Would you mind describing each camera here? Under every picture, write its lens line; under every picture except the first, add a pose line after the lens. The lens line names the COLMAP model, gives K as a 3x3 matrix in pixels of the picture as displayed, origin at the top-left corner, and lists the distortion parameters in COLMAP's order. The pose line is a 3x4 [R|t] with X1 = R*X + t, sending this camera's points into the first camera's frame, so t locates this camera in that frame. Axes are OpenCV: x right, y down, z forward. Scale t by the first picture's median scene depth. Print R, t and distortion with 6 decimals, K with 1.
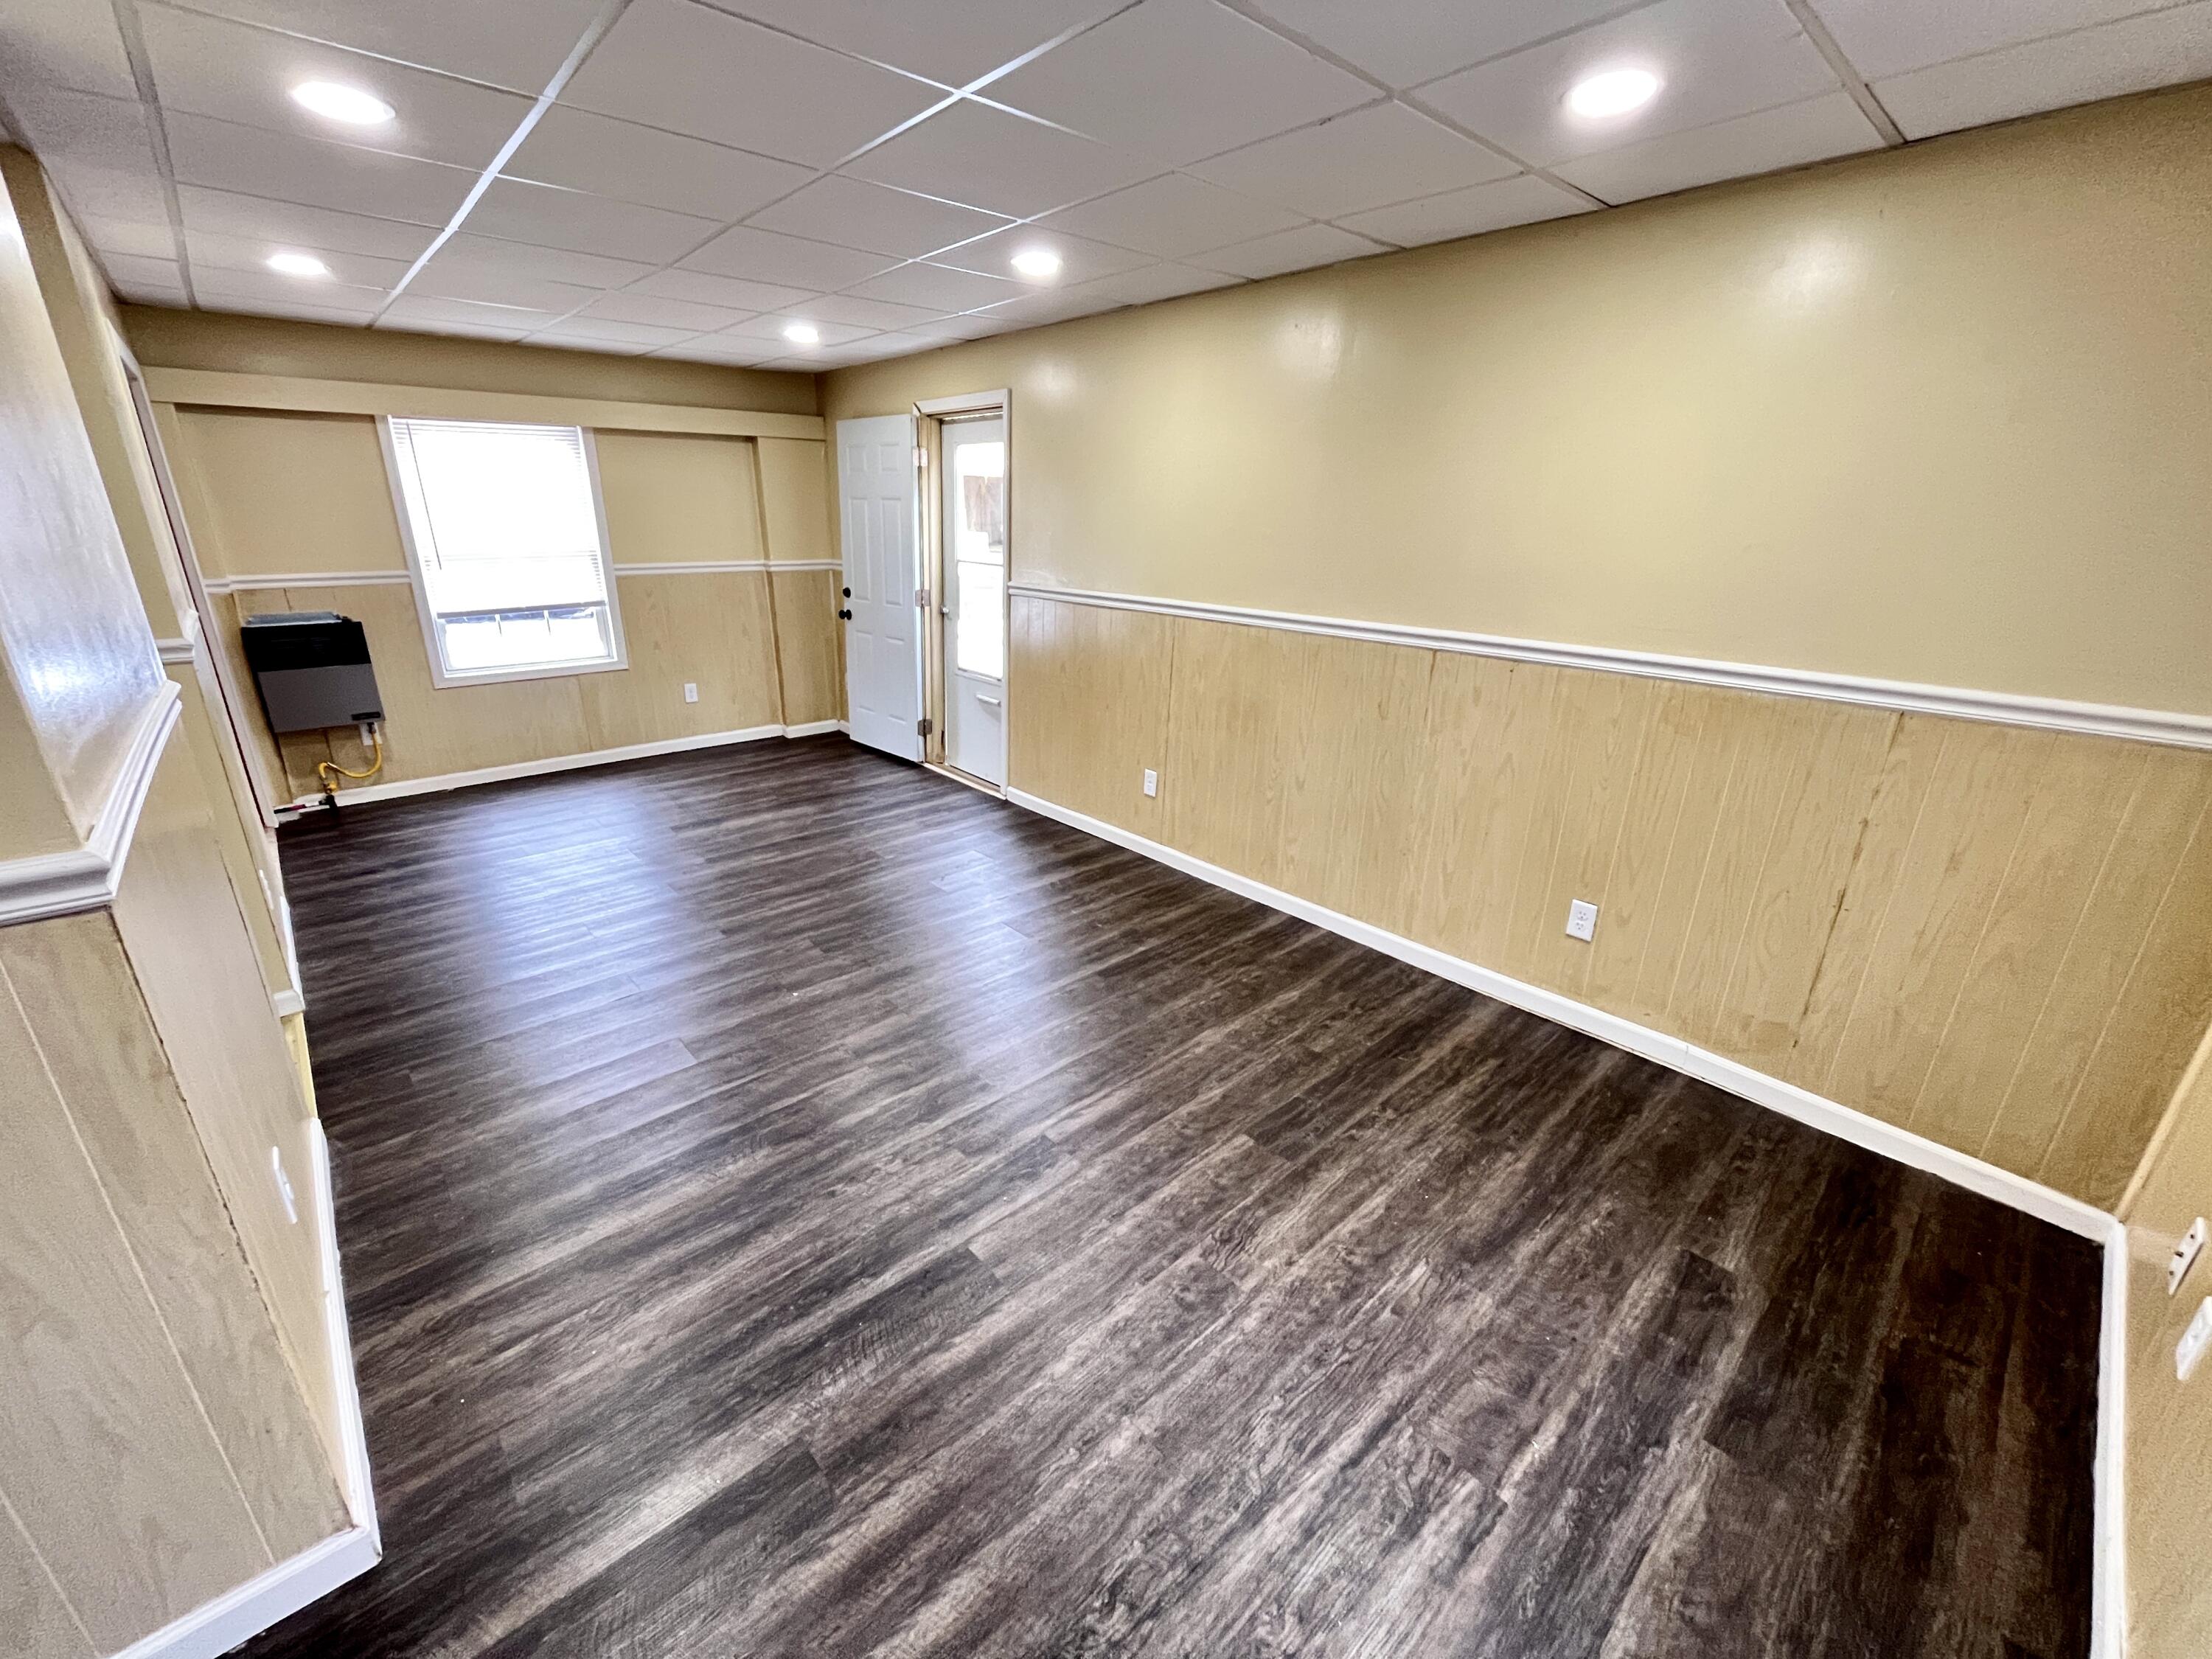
lens RADIAL K [[891.9, 0, 1102.5], [0, 891.9, 827.0], [0, 0, 1]] dist [-0.004295, 0.000531]
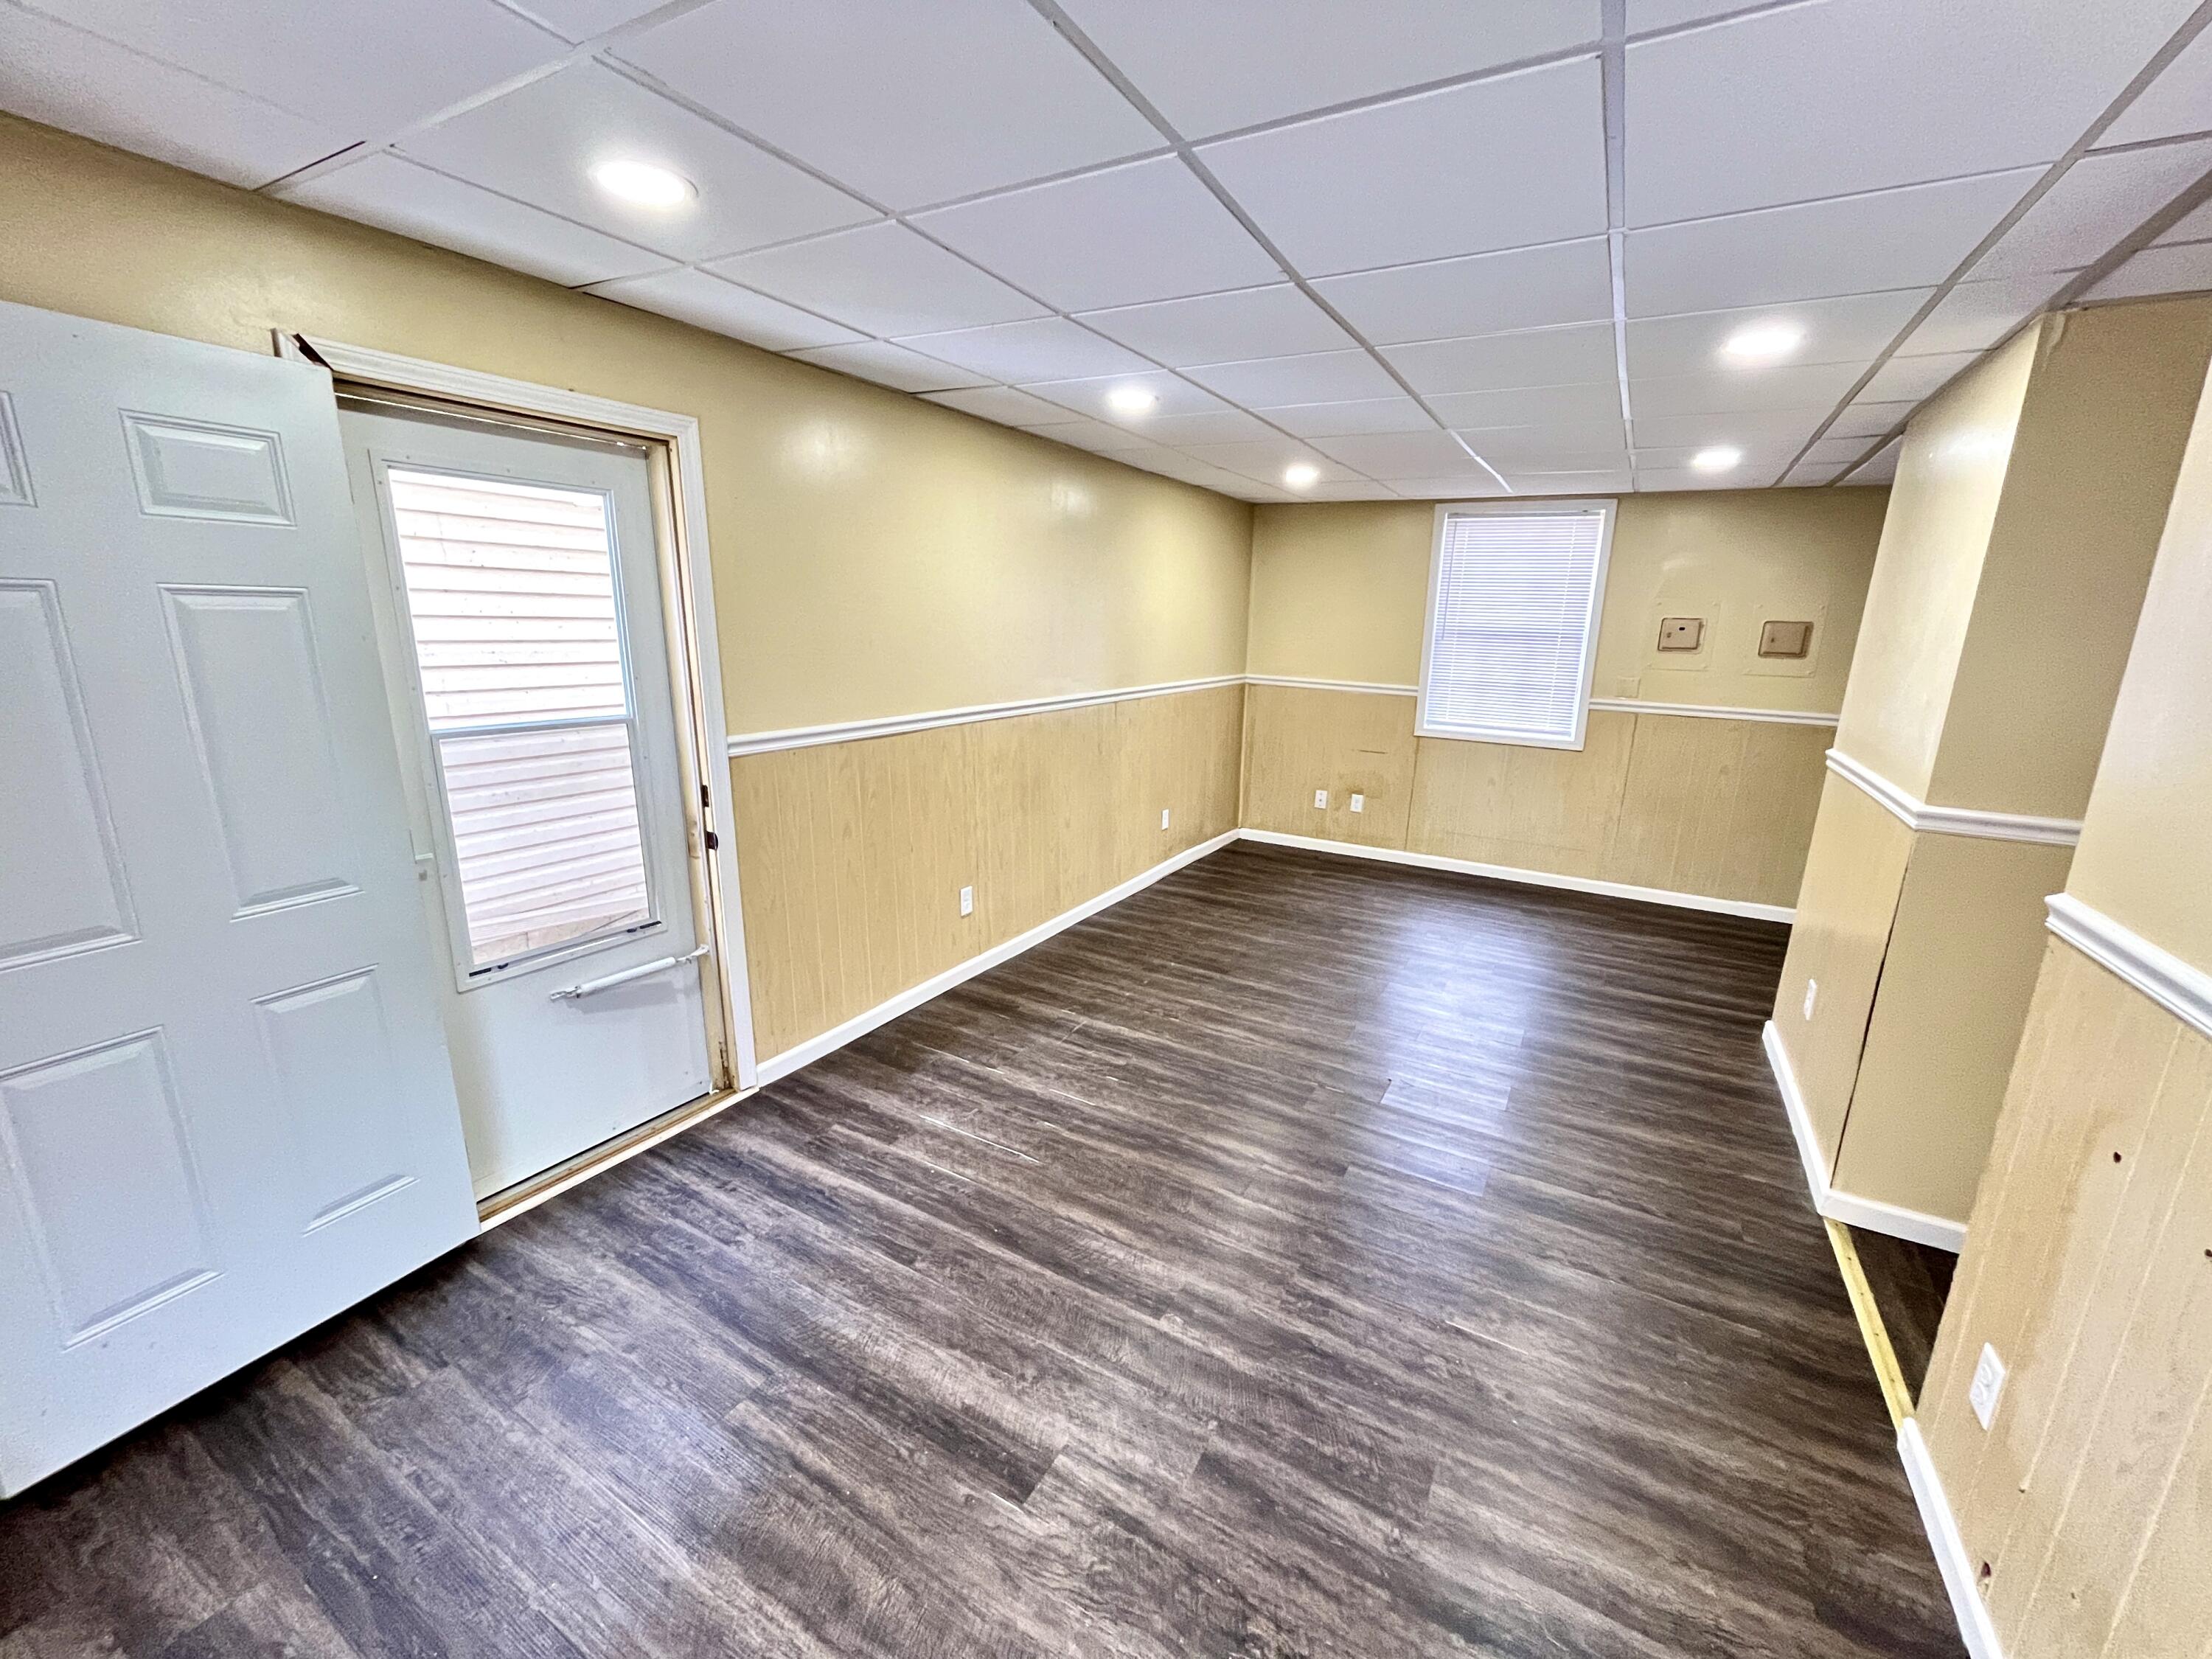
lens RADIAL K [[891.9, 0, 1102.5], [0, 891.9, 827.0], [0, 0, 1]] dist [-0.004295, 0.000531]
pose [[-0.304833, -0.245378, 0.920254, -1.114634], [0.290932, 0.896066, 0.335299, -0.524025], [-0.906882, 0.369941, -0.201763, 1.380927]]
